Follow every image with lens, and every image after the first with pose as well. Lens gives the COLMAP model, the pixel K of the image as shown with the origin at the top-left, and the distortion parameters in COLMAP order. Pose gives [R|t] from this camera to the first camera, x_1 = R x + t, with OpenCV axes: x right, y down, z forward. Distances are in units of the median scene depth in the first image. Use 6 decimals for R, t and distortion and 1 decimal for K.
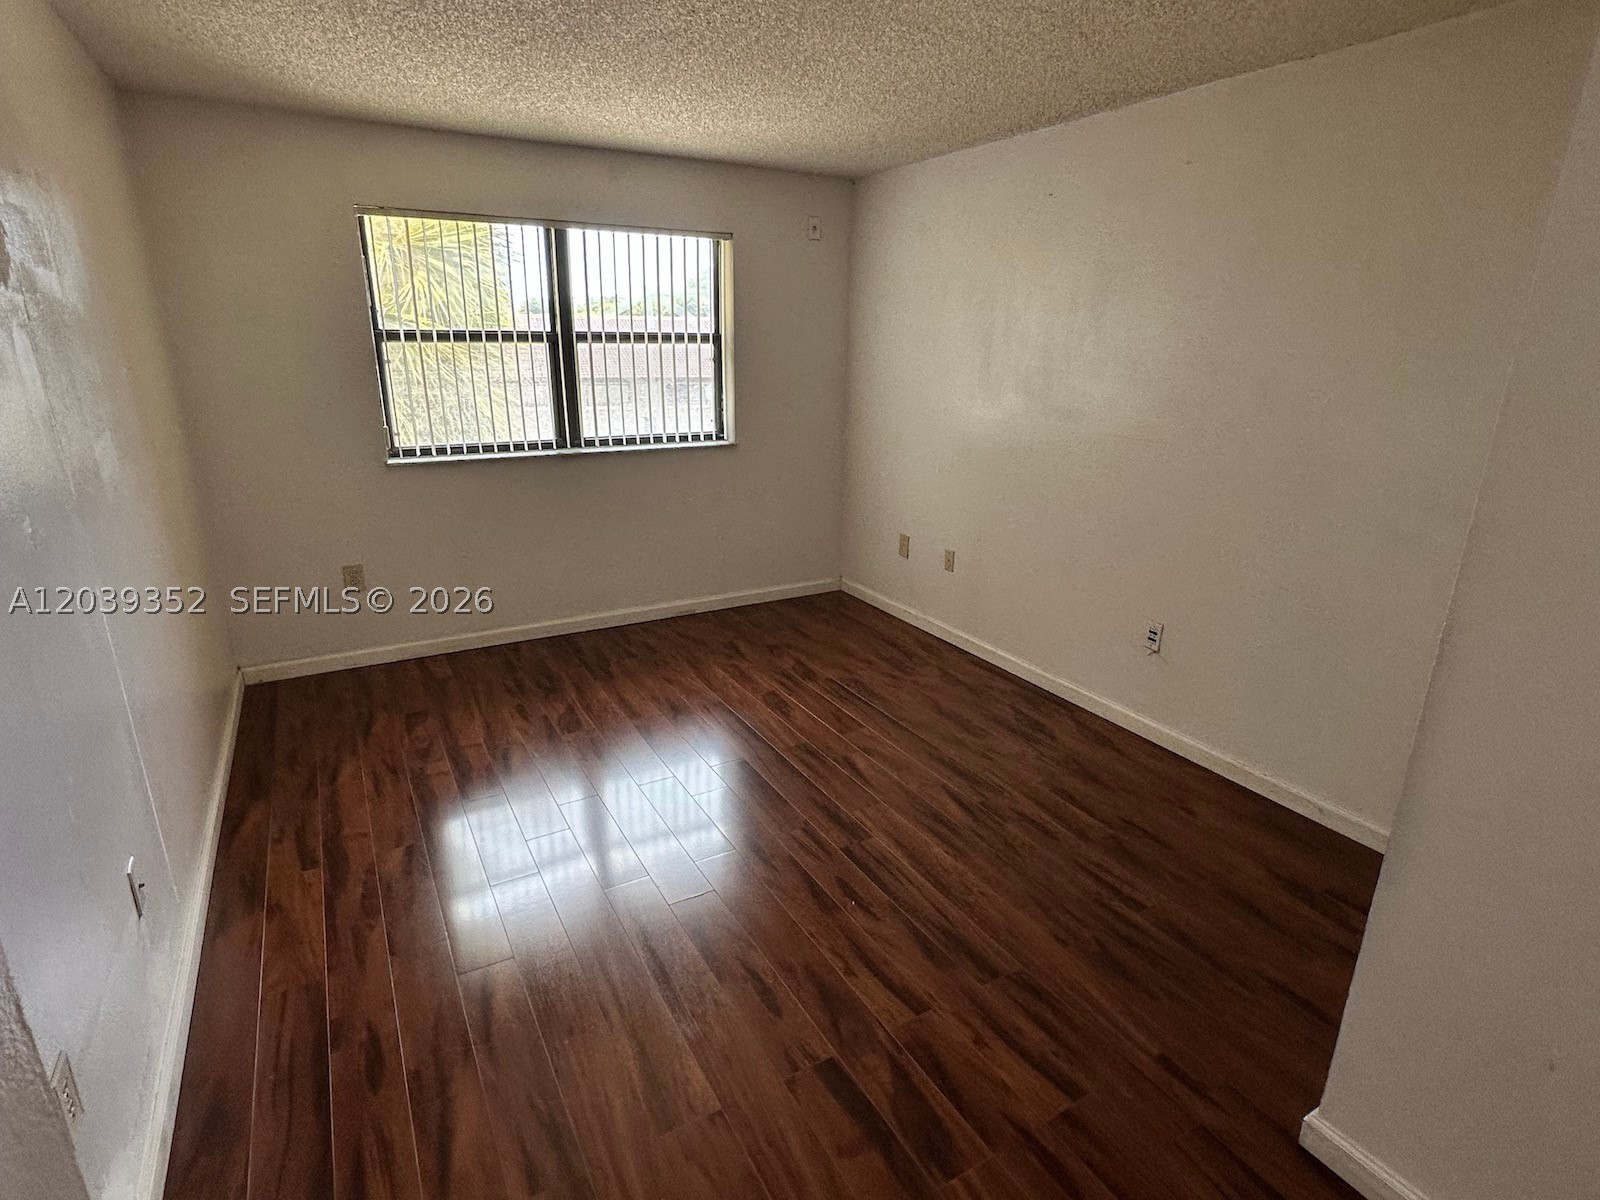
lens RADIAL K [[838.5, 0, 800.0], [0, 838.5, 600.0], [0, 0, 1]] dist [-0.000686, 0.000339]
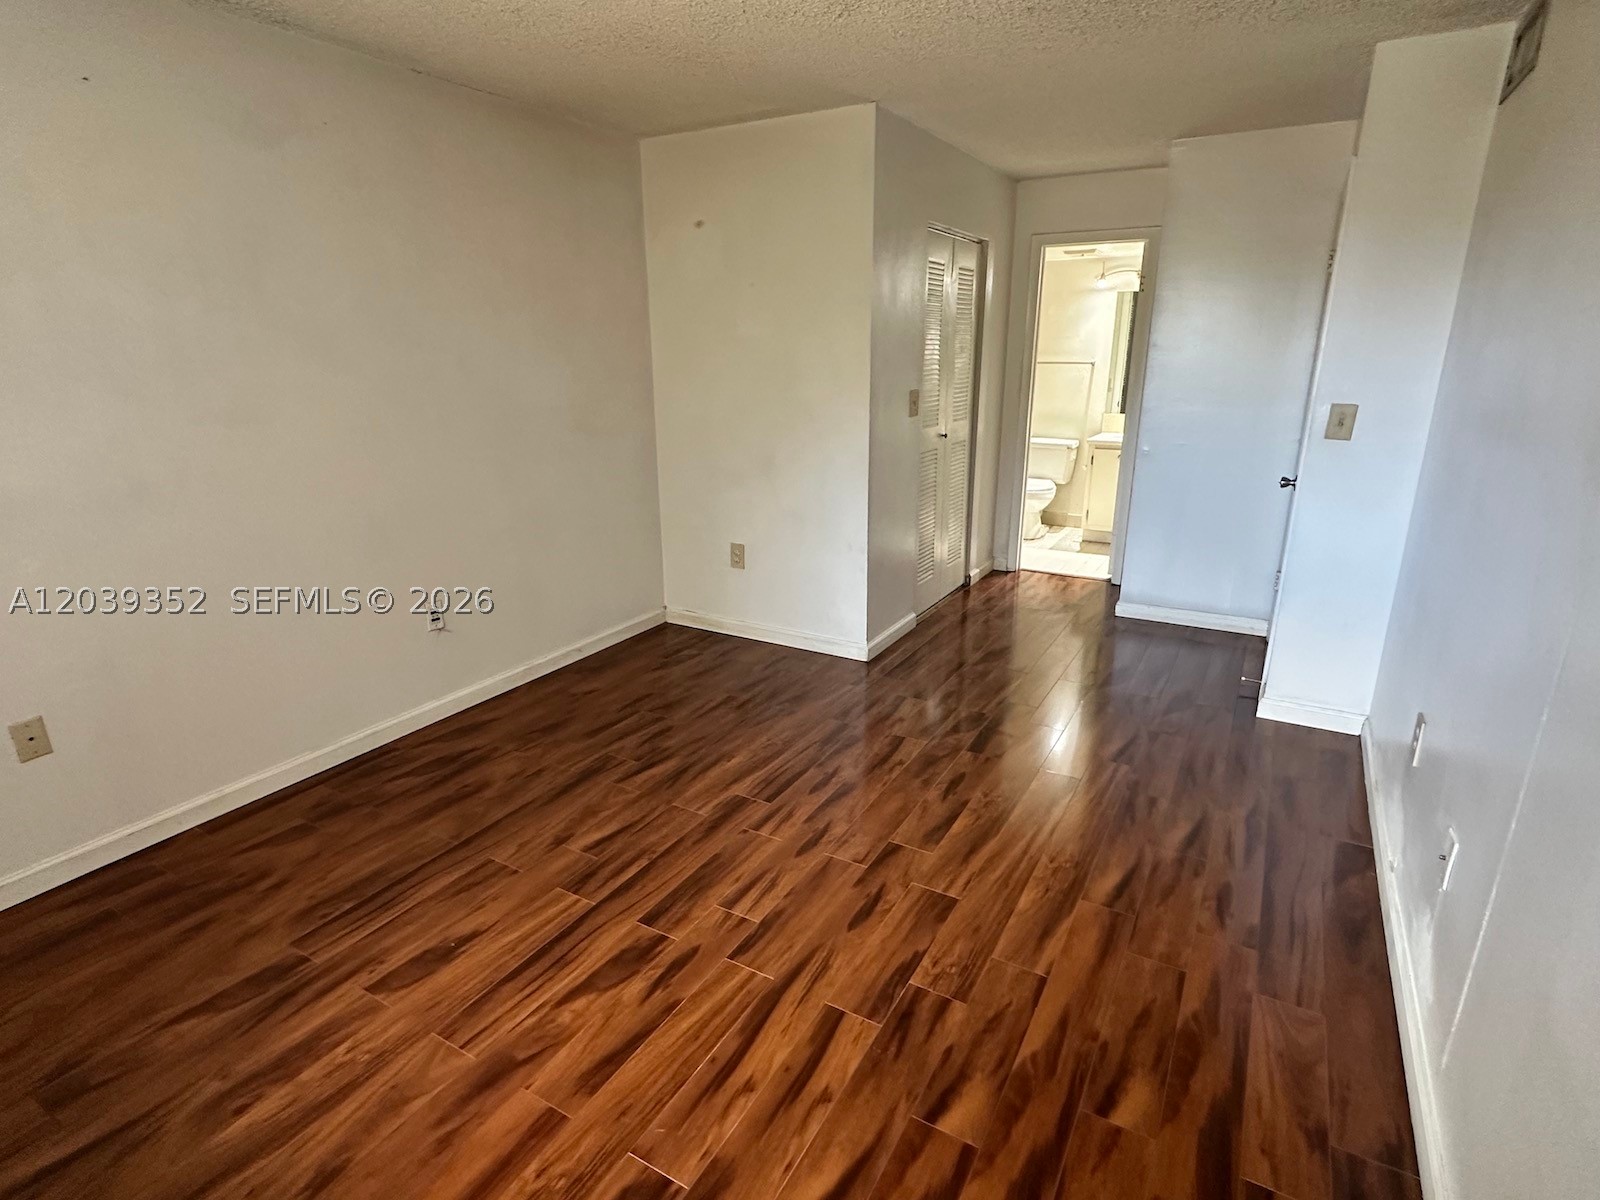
lens RADIAL K [[838.5, 0, 800.0], [0, 838.5, 600.0], [0, 0, 1]] dist [-0.000686, 0.000339]
pose [[-0.508388, -0.258914, 0.821283, -0.558206], [0.260202, 0.862960, 0.433122, -0.265933], [-0.820875, 0.433893, -0.371349, 0.913702]]
